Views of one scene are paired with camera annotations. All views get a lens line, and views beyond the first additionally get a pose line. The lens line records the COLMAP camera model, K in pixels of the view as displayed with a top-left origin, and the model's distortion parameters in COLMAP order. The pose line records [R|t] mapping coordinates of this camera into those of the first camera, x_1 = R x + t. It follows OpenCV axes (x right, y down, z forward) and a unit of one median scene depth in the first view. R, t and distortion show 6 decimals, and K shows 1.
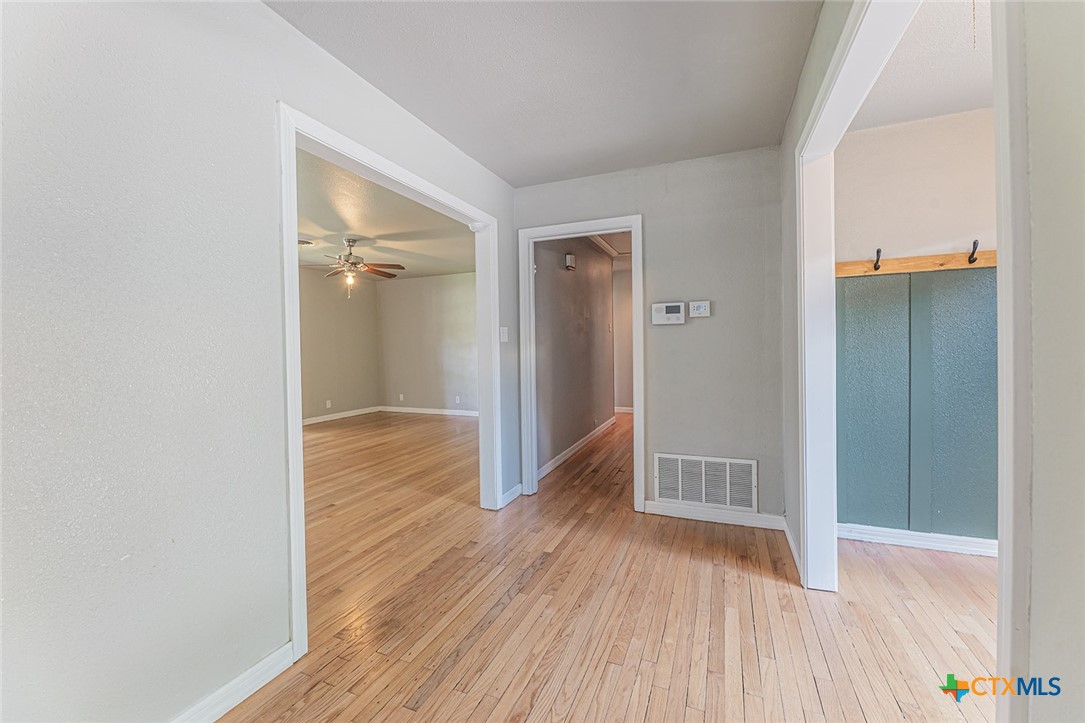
lens RADIAL K [[431.8, 0, 534.2], [0, 431.8, 351.2], [0, 0, 1]] dist [-0.001645, -0.000424]
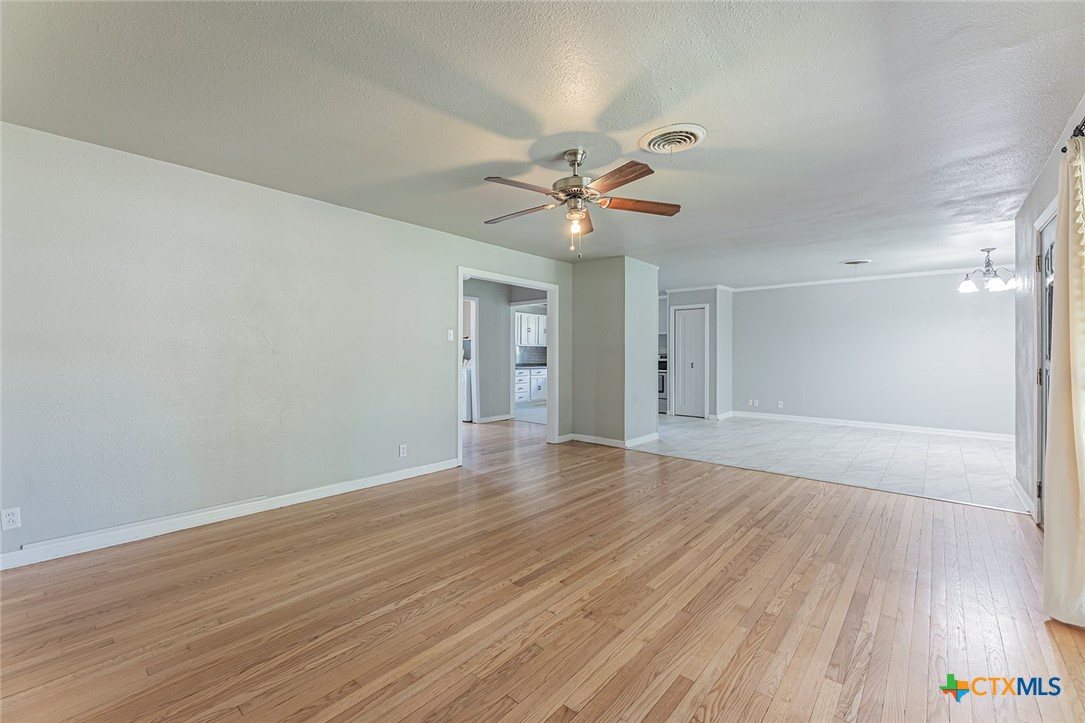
lens RADIAL K [[452.8, 0, 536.2], [0, 452.8, 351.3], [0, 0, 1]] dist [-0.001593, -0.000558]
pose [[-0.948823, 0.016266, 0.315390, -0.609068], [0.017927, 0.999837, 0.002366, -0.012333], [-0.315300, 0.007898, -0.948959, 1.705413]]
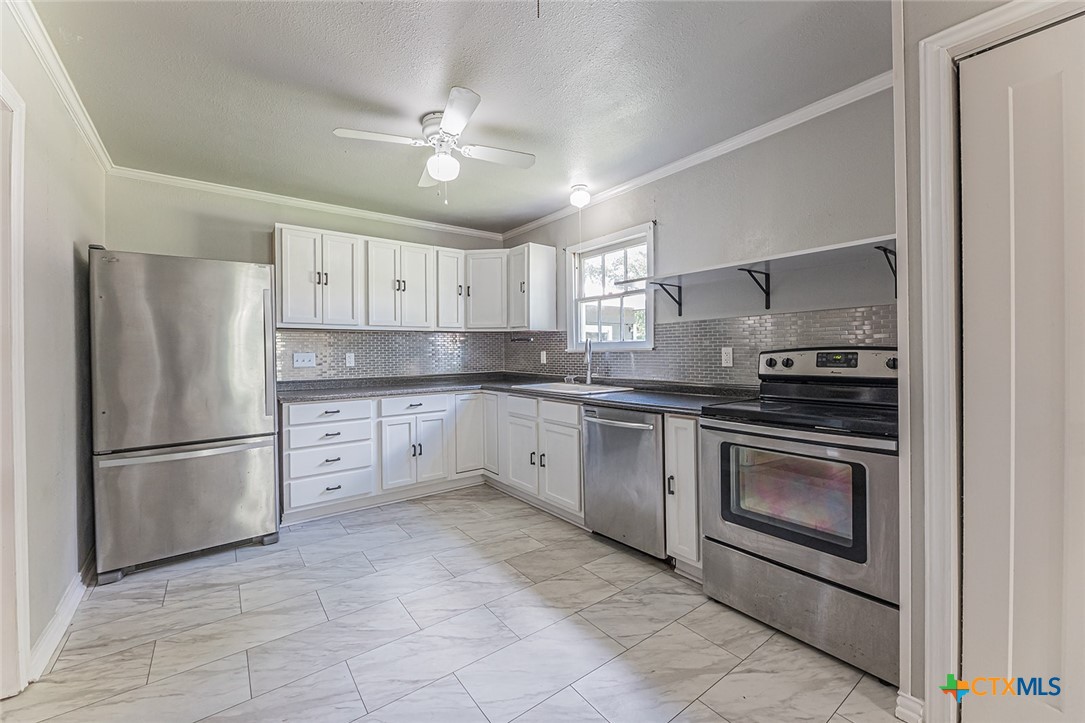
lens RADIAL K [[431.8, 0, 534.2], [0, 431.8, 351.2], [0, 0, 1]] dist [-0.001645, -0.000424]
pose [[-0.864520, 0.025519, 0.501950, -0.455434], [0.033614, 0.999410, 0.007085, 0.007362], [-0.501472, 0.022998, -0.864868, 0.032184]]
